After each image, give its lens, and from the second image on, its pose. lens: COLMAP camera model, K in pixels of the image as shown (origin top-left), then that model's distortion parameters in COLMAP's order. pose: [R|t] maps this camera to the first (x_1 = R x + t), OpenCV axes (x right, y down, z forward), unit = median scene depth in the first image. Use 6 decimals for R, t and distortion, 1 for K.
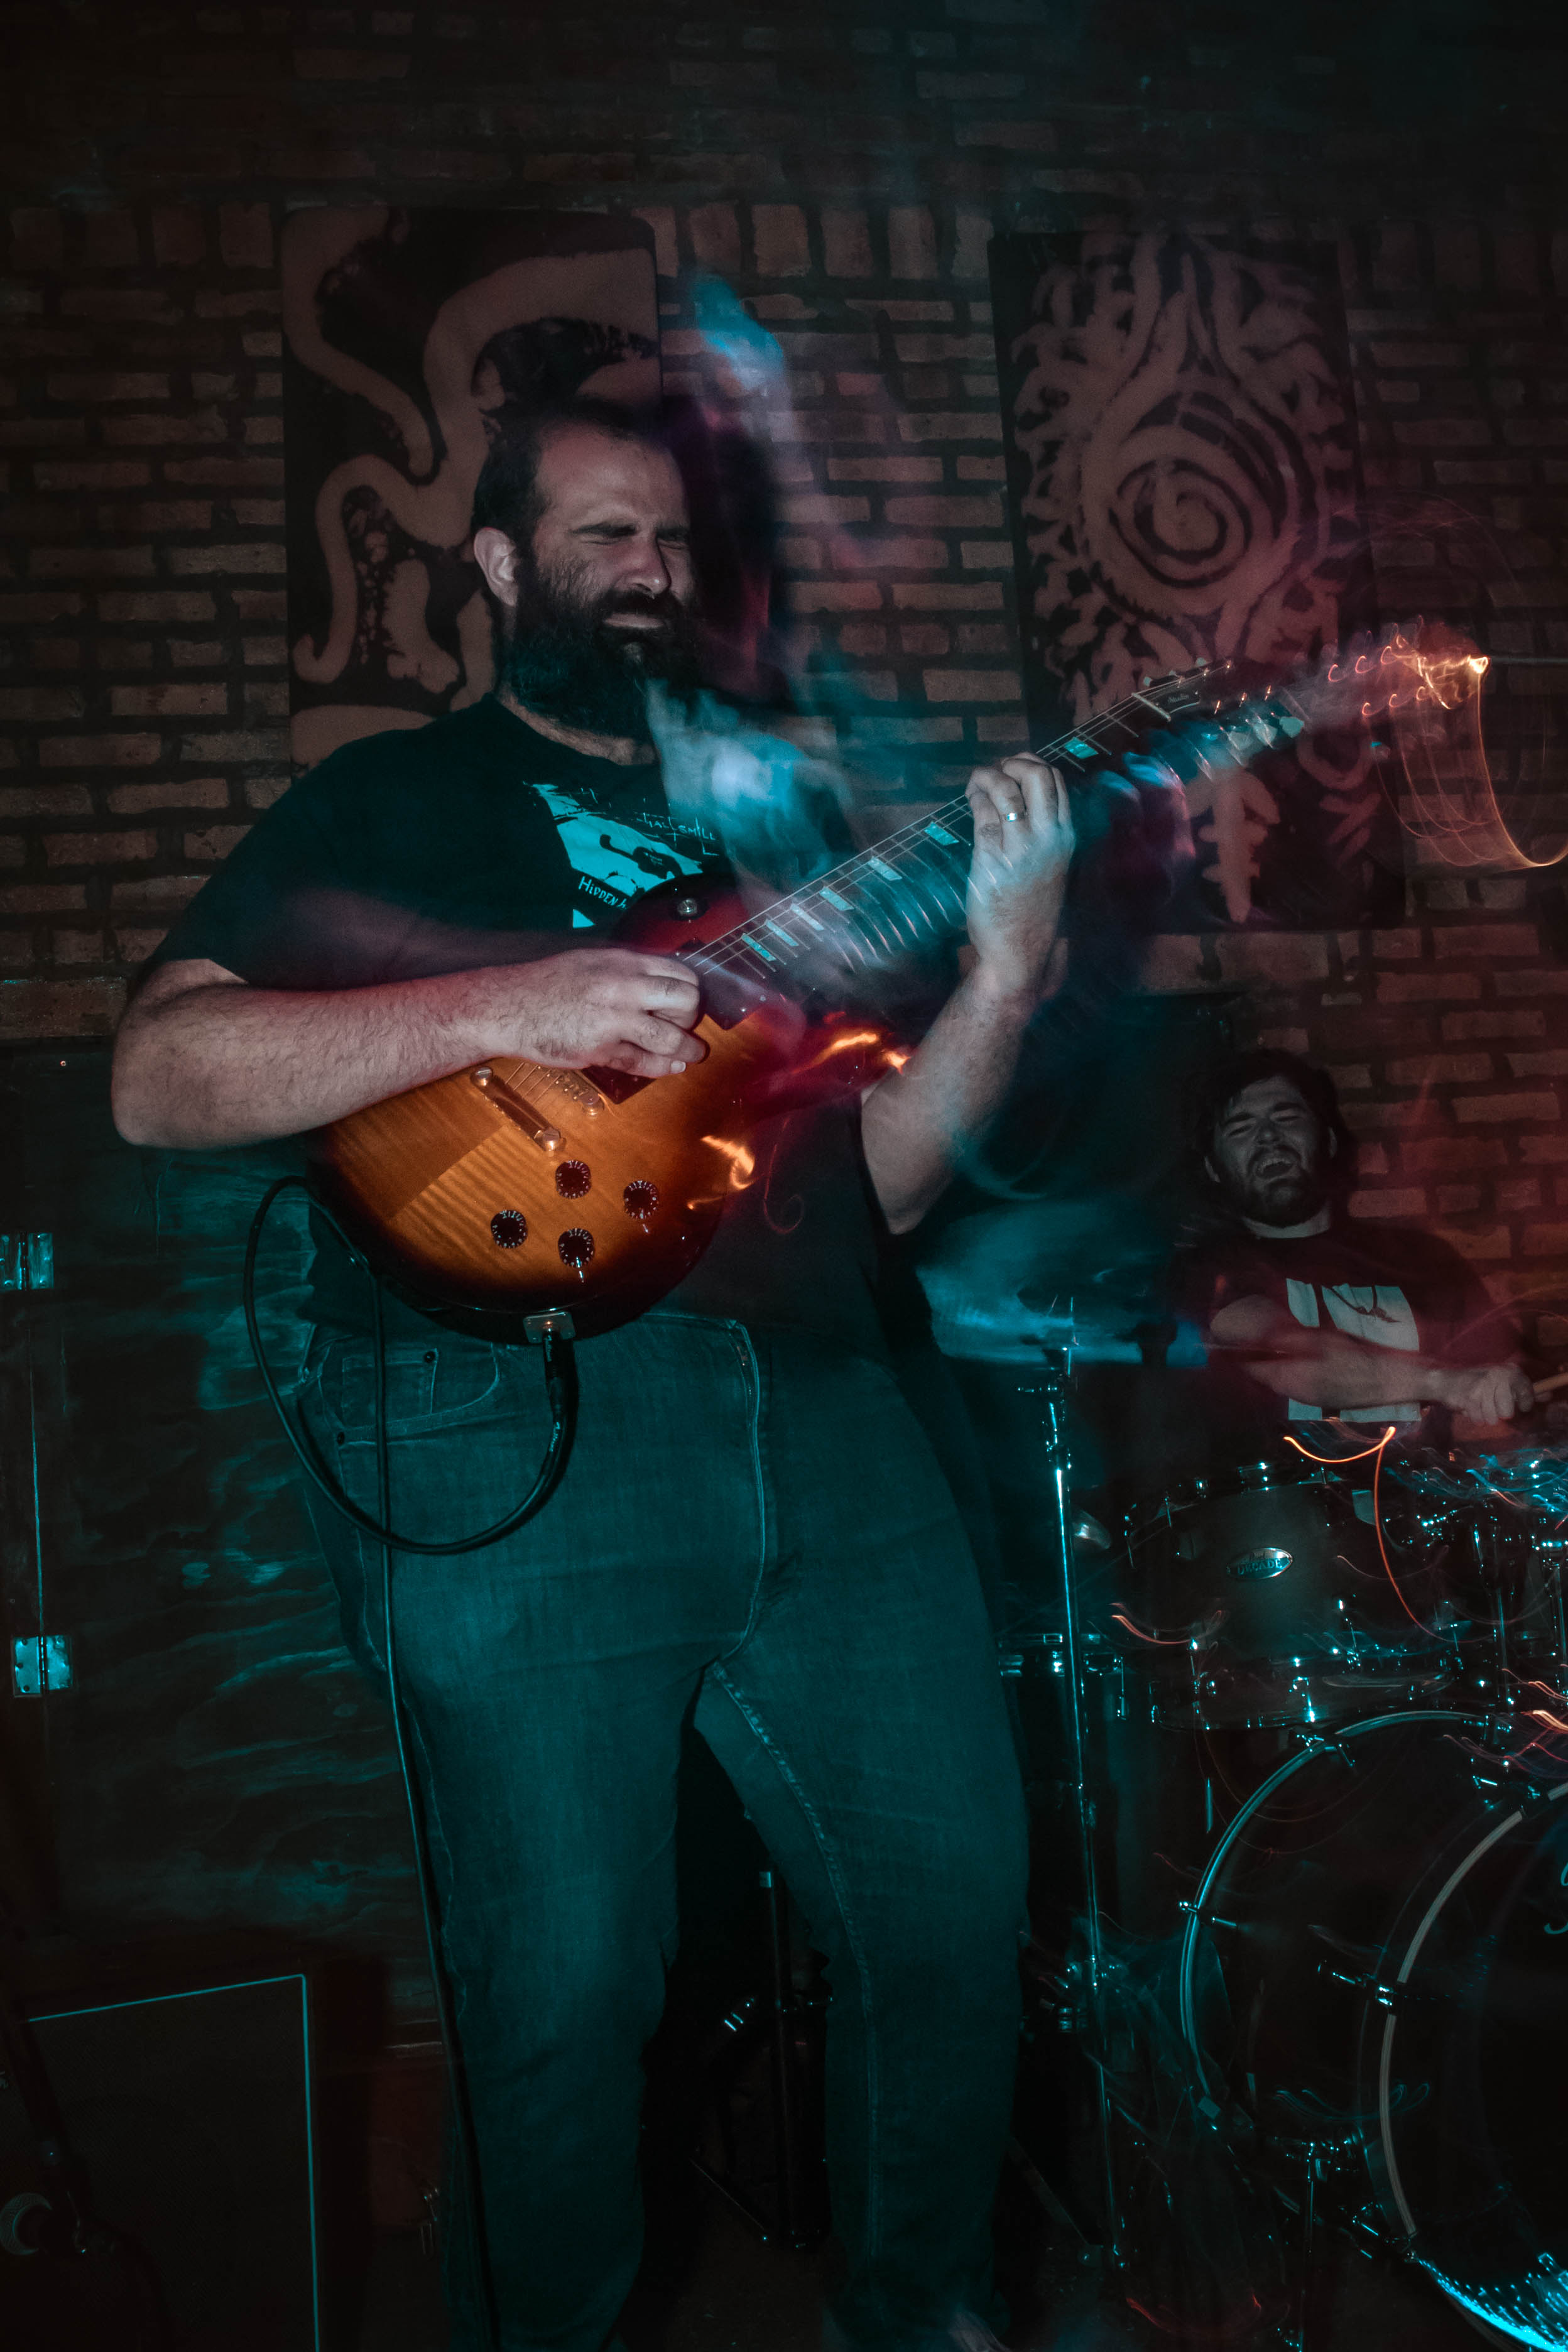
lens RADIAL K [[2615.9, 0, 795.1], [0, 2615.9, 1168.7], [0, 0, 1]] dist [-0.071684, 0.000000]
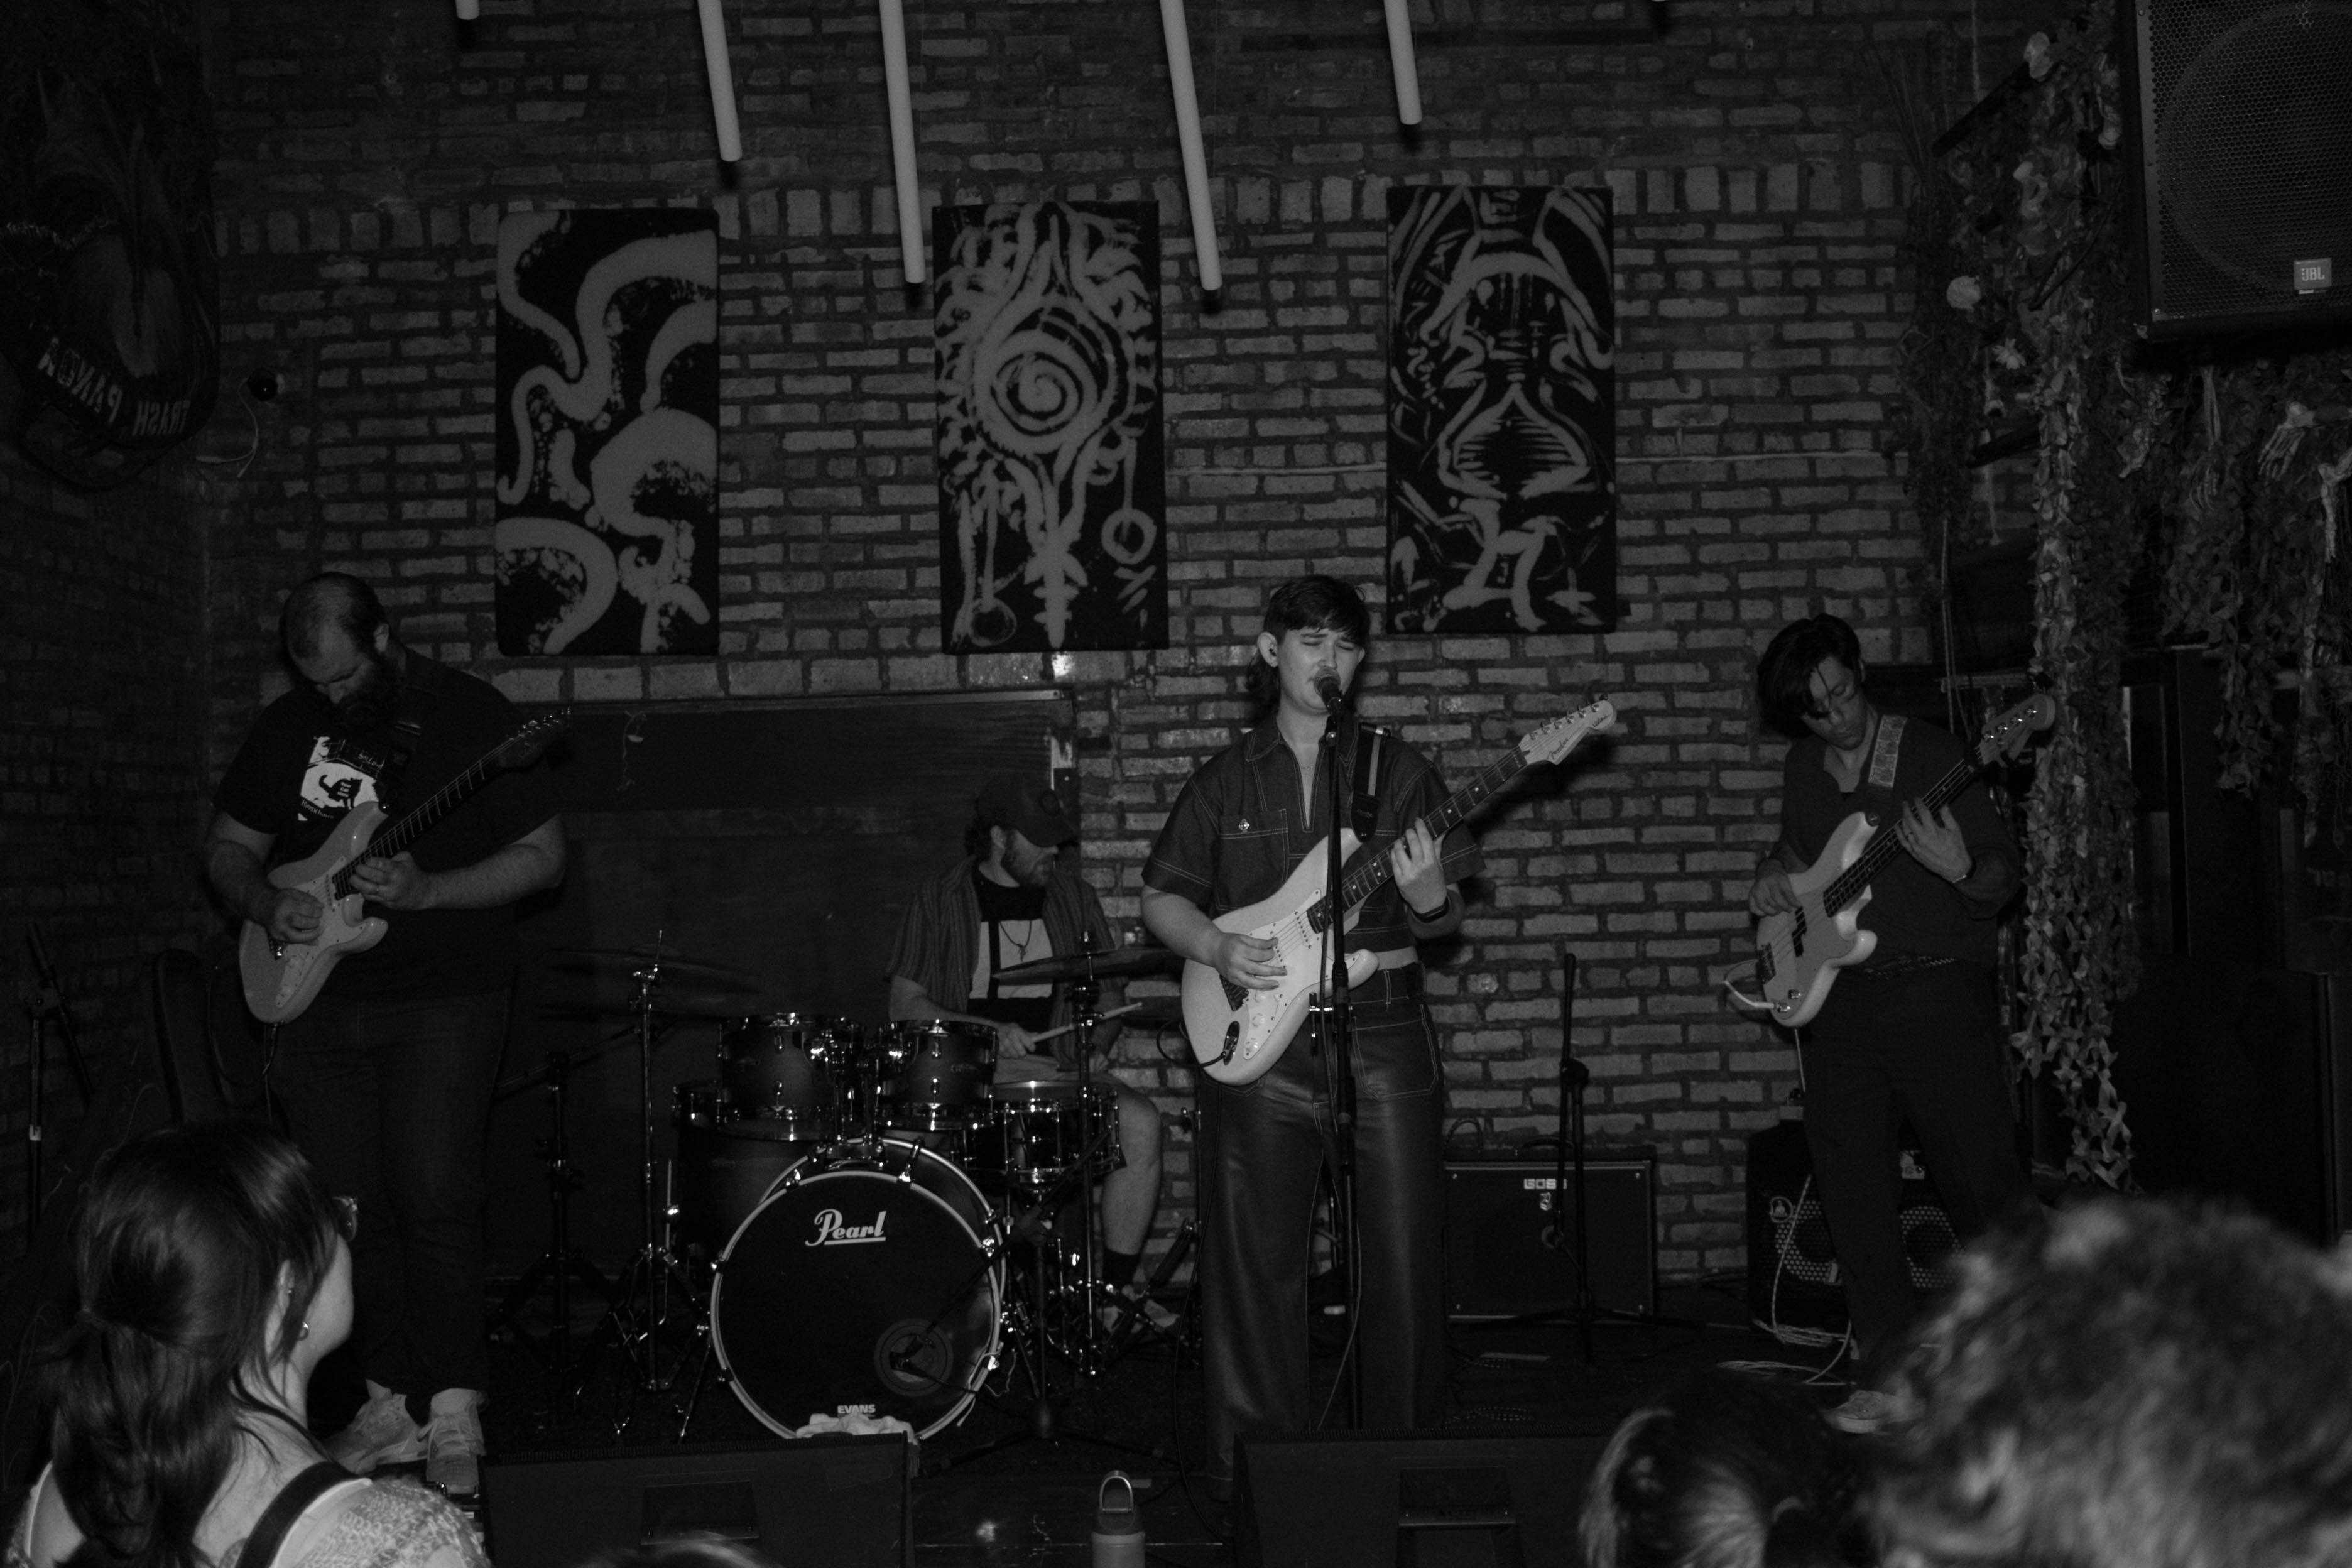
lens RADIAL K [[2615.9, 0, 1130.5], [0, 2615.9, 734.8], [0, 0, 1]] dist [-0.071684, 0.000000]
pose [[0.979646, 0.036899, -0.197312, 0.533592], [-0.019892, 0.995967, 0.087488, -0.182256], [0.199744, -0.081782, 0.976429, -0.581283]]
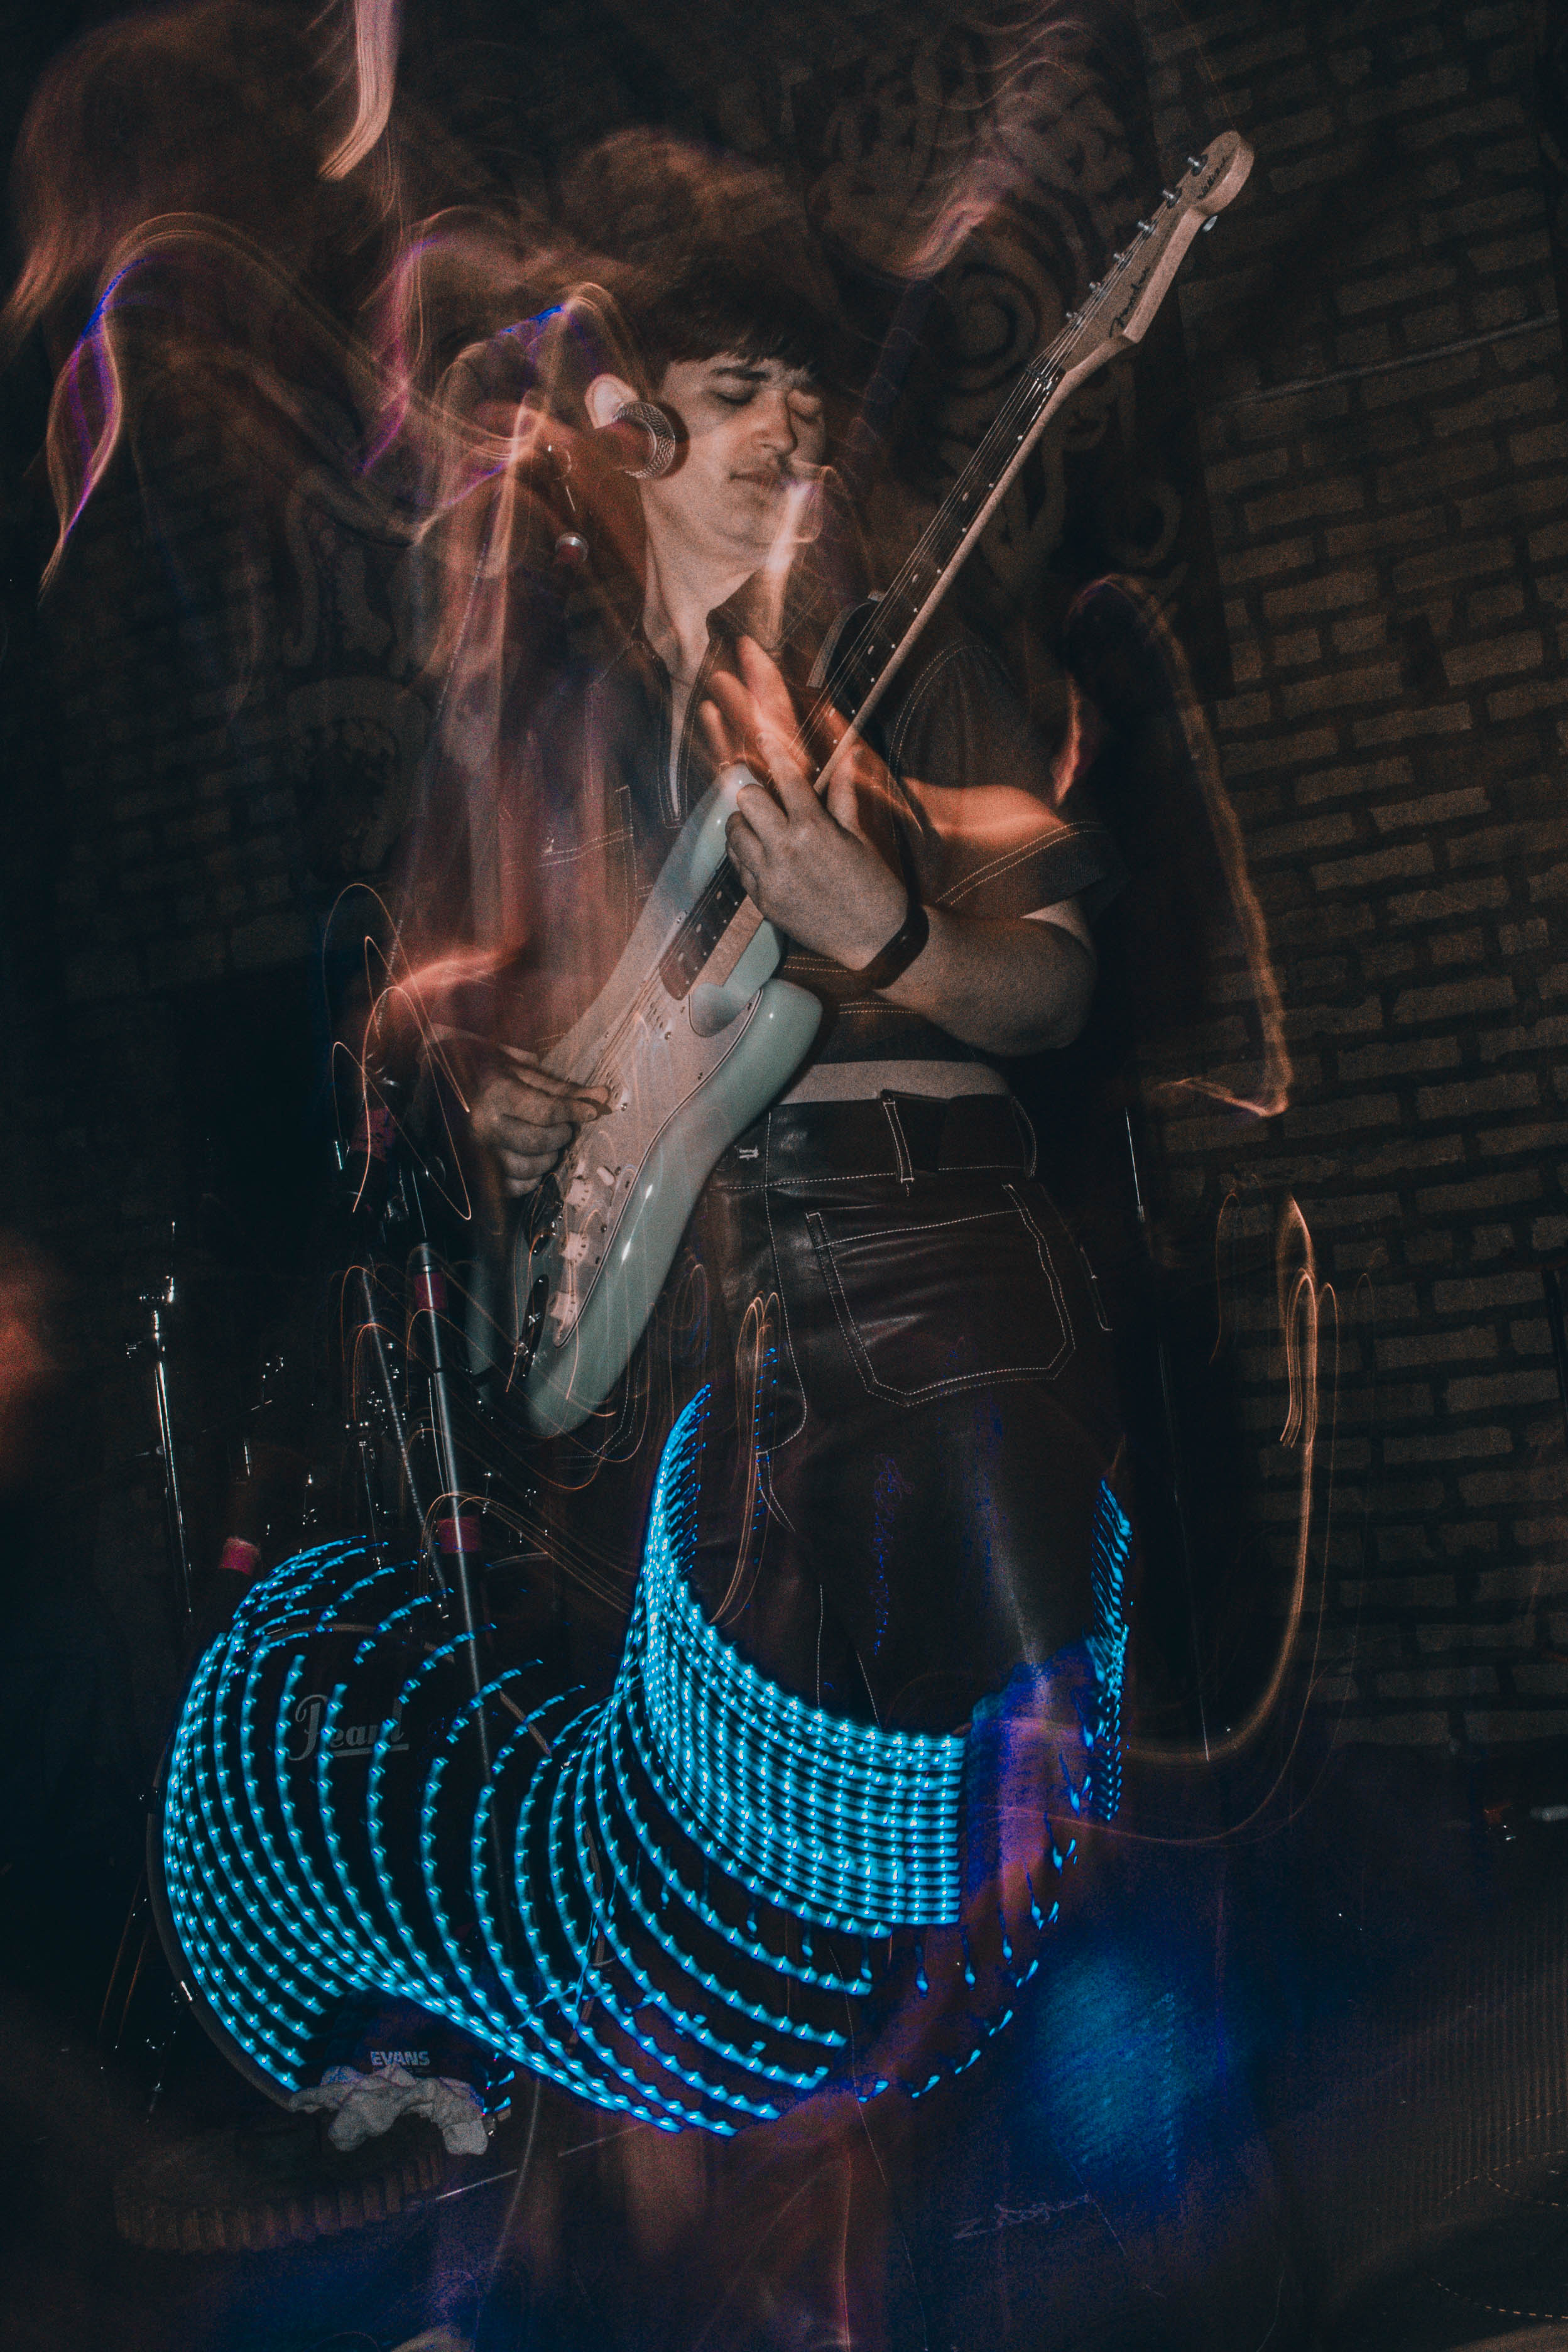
lens RADIAL K [[2615.9, 0, 766.6], [0, 2615.9, 1186.6], [0, 0, 1]] dist [-0.071684, 0.000000]
pose [[0.800293, -0.055978, -0.596991, 0.664683], [0.137674, 0.986188, 0.092086, -0.027002], [0.583590, -0.155886, 0.796945, 0.112105]]
